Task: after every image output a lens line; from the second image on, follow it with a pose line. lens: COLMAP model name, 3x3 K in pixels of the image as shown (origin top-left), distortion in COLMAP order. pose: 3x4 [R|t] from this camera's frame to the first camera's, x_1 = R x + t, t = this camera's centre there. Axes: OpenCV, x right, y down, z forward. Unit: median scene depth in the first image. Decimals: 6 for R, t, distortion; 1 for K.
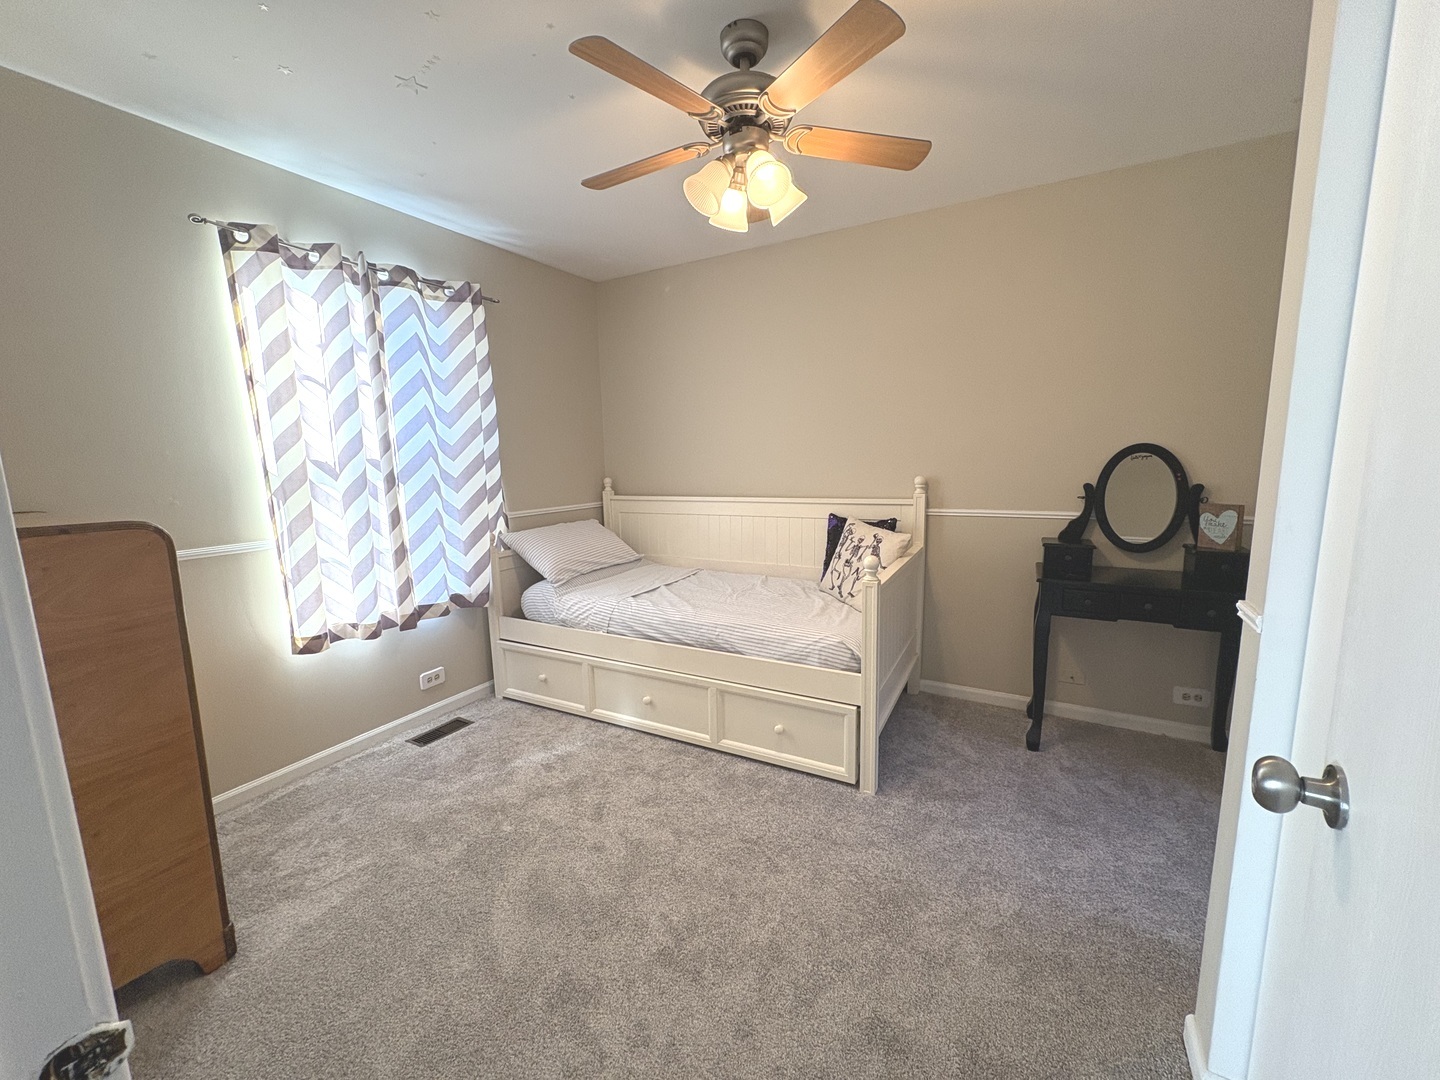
lens RADIAL K [[572.2, 0, 717.7], [0, 572.2, 541.4], [0, 0, 1]] dist [0.003711, 0.000161]
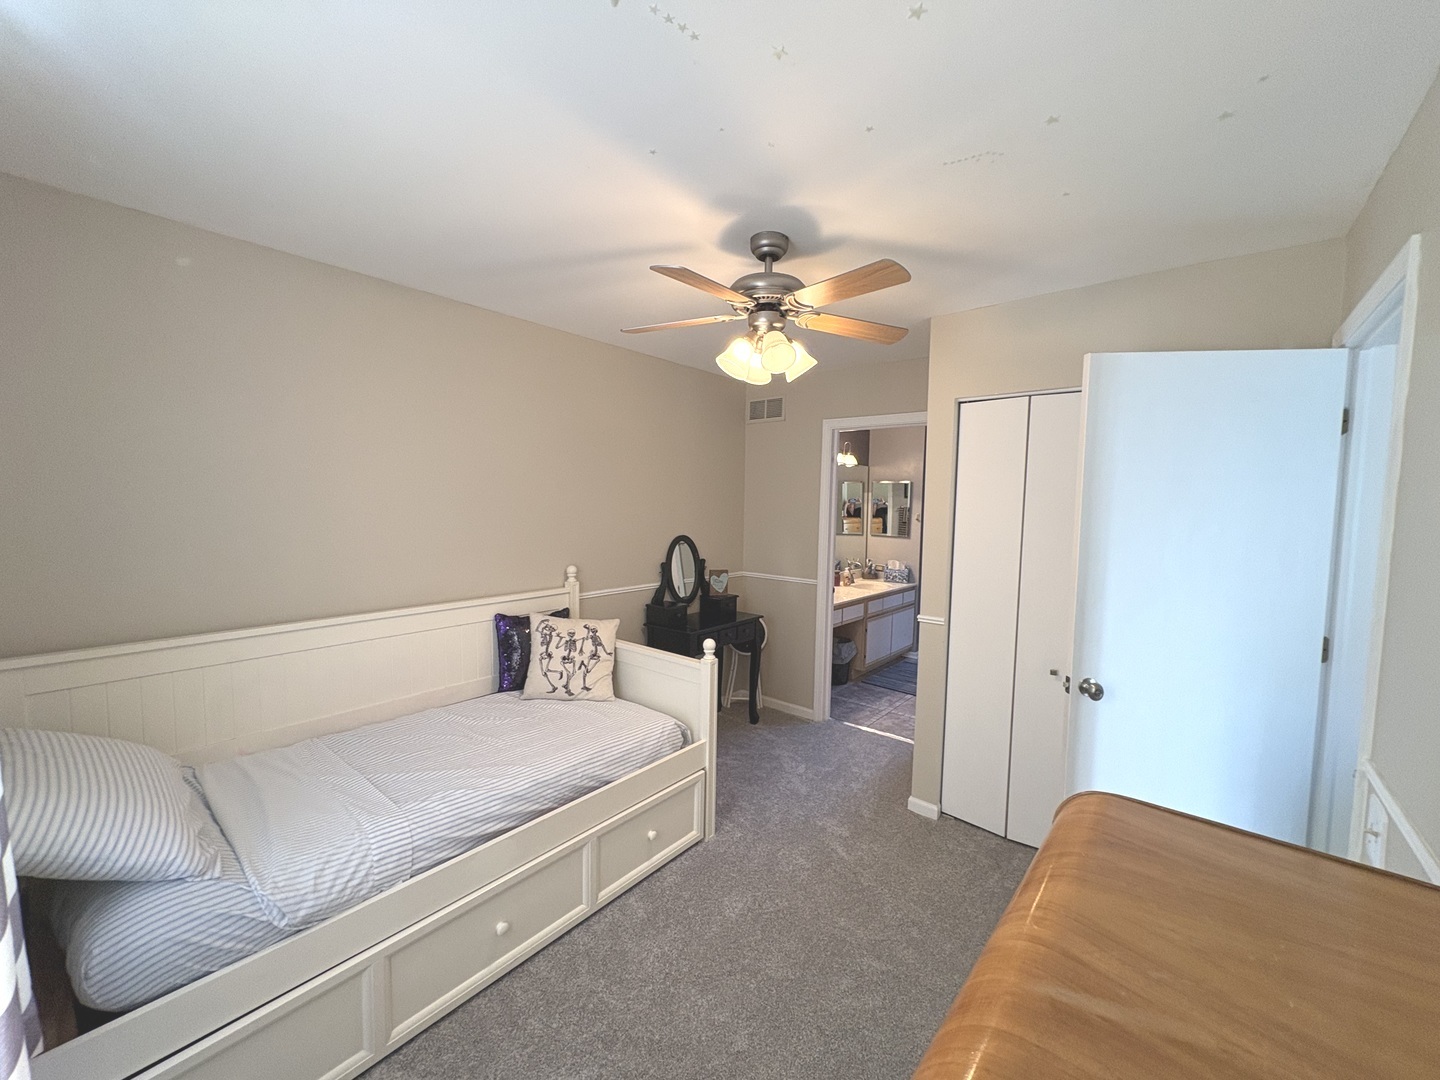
lens RADIAL K [[572.2, 0, 720.3], [0, 572.2, 540.2], [0, 0, 1]] dist [0.003711, 0.000161]
pose [[0.185861, -0.040911, 0.981724, -0.734021], [0.122747, 0.992273, 0.018112, -0.162661], [-0.974879, 0.117137, 0.189447, 0.567014]]
